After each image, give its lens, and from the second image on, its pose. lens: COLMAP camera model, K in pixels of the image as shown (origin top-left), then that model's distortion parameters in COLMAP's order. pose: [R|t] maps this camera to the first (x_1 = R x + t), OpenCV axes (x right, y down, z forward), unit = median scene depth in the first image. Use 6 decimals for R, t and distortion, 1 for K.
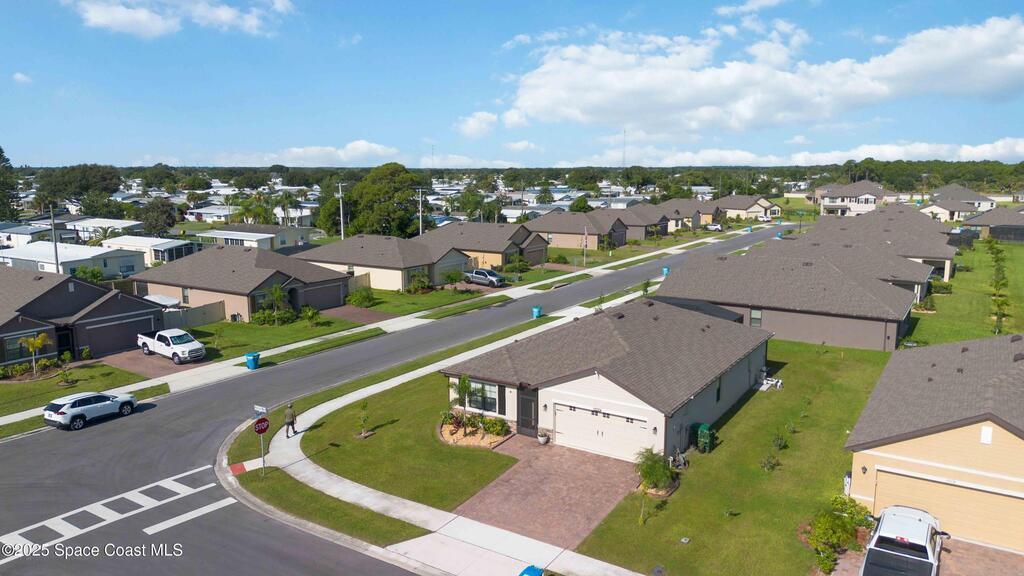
lens RADIAL K [[724.4, 0, 510.5], [0, 724.4, 284.6], [0, 0, 1]] dist [0.074374, -0.083831]
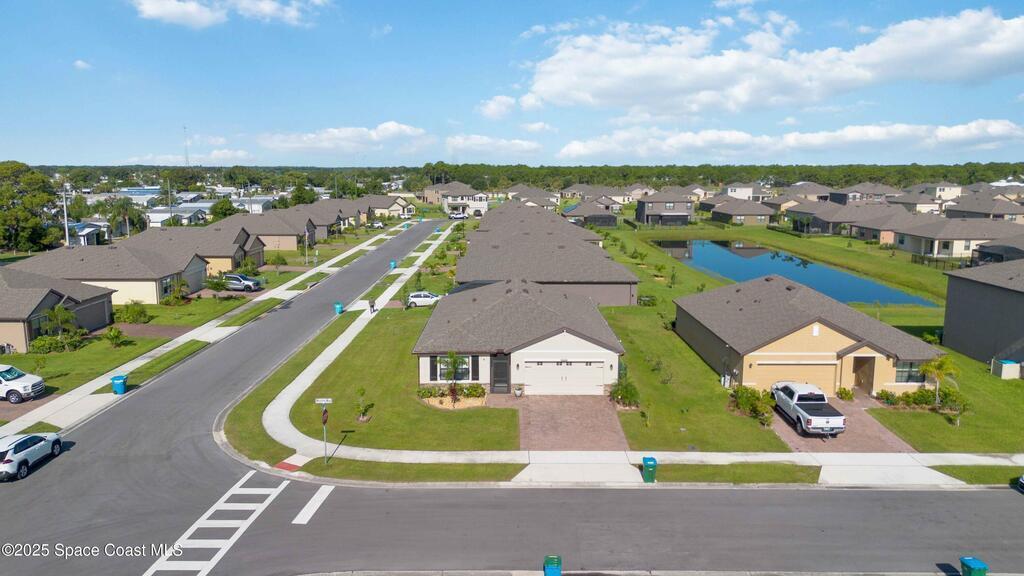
lens RADIAL K [[724.4, 0, 510.5], [0, 724.4, 284.6], [0, 0, 1]] dist [0.074374, -0.083831]
pose [[0.838664, -0.083174, 0.538261, -0.589592], [0.083662, 0.996215, 0.023585, 0.000363], [-0.538185, 0.025252, 0.842448, -0.032569]]
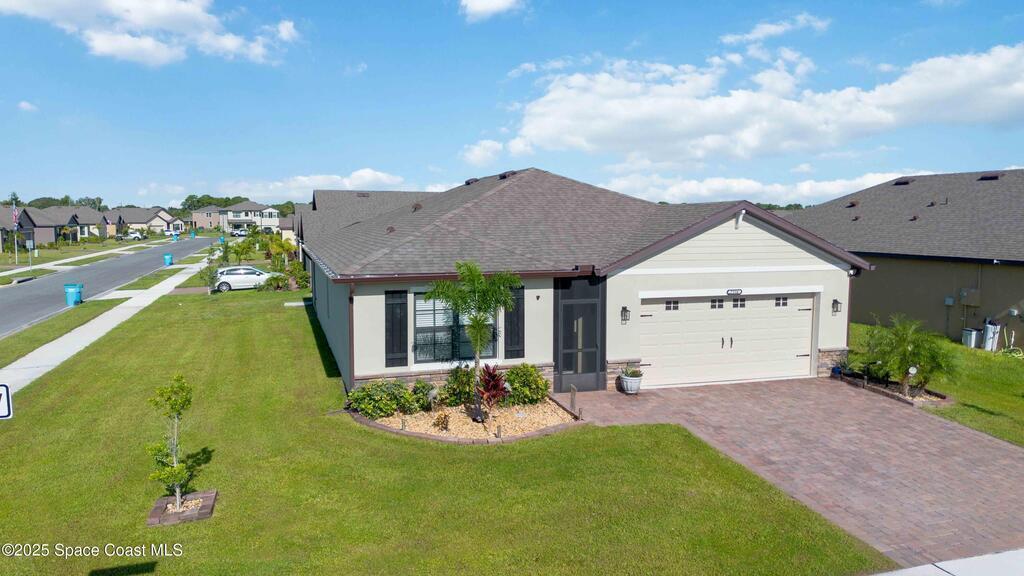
lens RADIAL K [[724.4, 0, 510.5], [0, 724.4, 284.6], [0, 0, 1]] dist [0.074374, -0.083831]
pose [[0.636870, -0.067460, 0.768014, -0.332687], [0.119258, 0.992795, -0.011690, 0.142340], [-0.761691, 0.099037, 0.640326, 0.731842]]
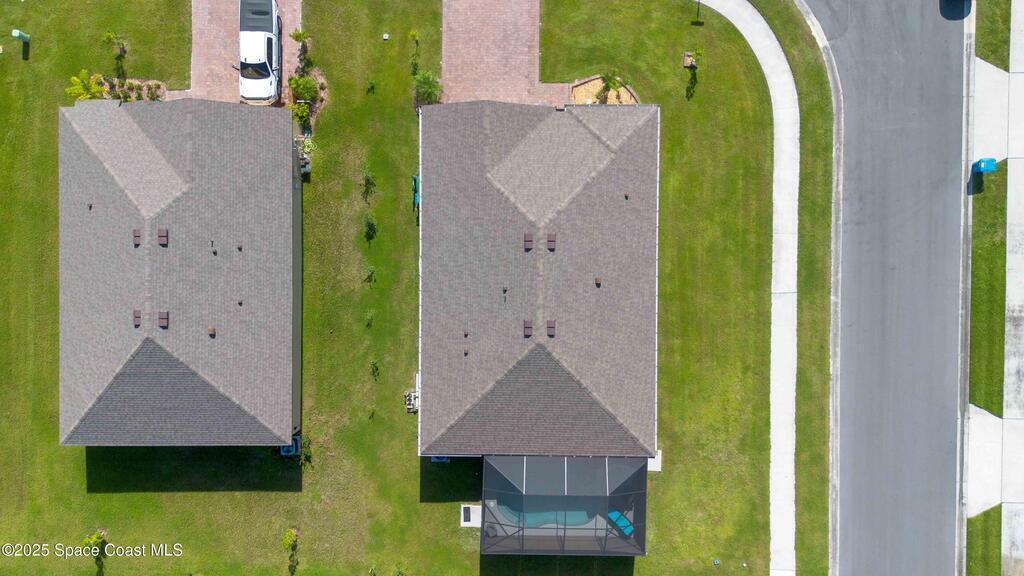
lens RADIAL K [[724.4, 0, 510.5], [0, 724.4, 284.6], [0, 0, 1]] dist [0.074374, -0.083831]
pose [[-0.842768, 0.538153, 0.011521, 0.205327], [-0.080680, -0.147453, 0.985773, -0.930948], [0.532196, 0.829849, 0.167687, 0.964590]]
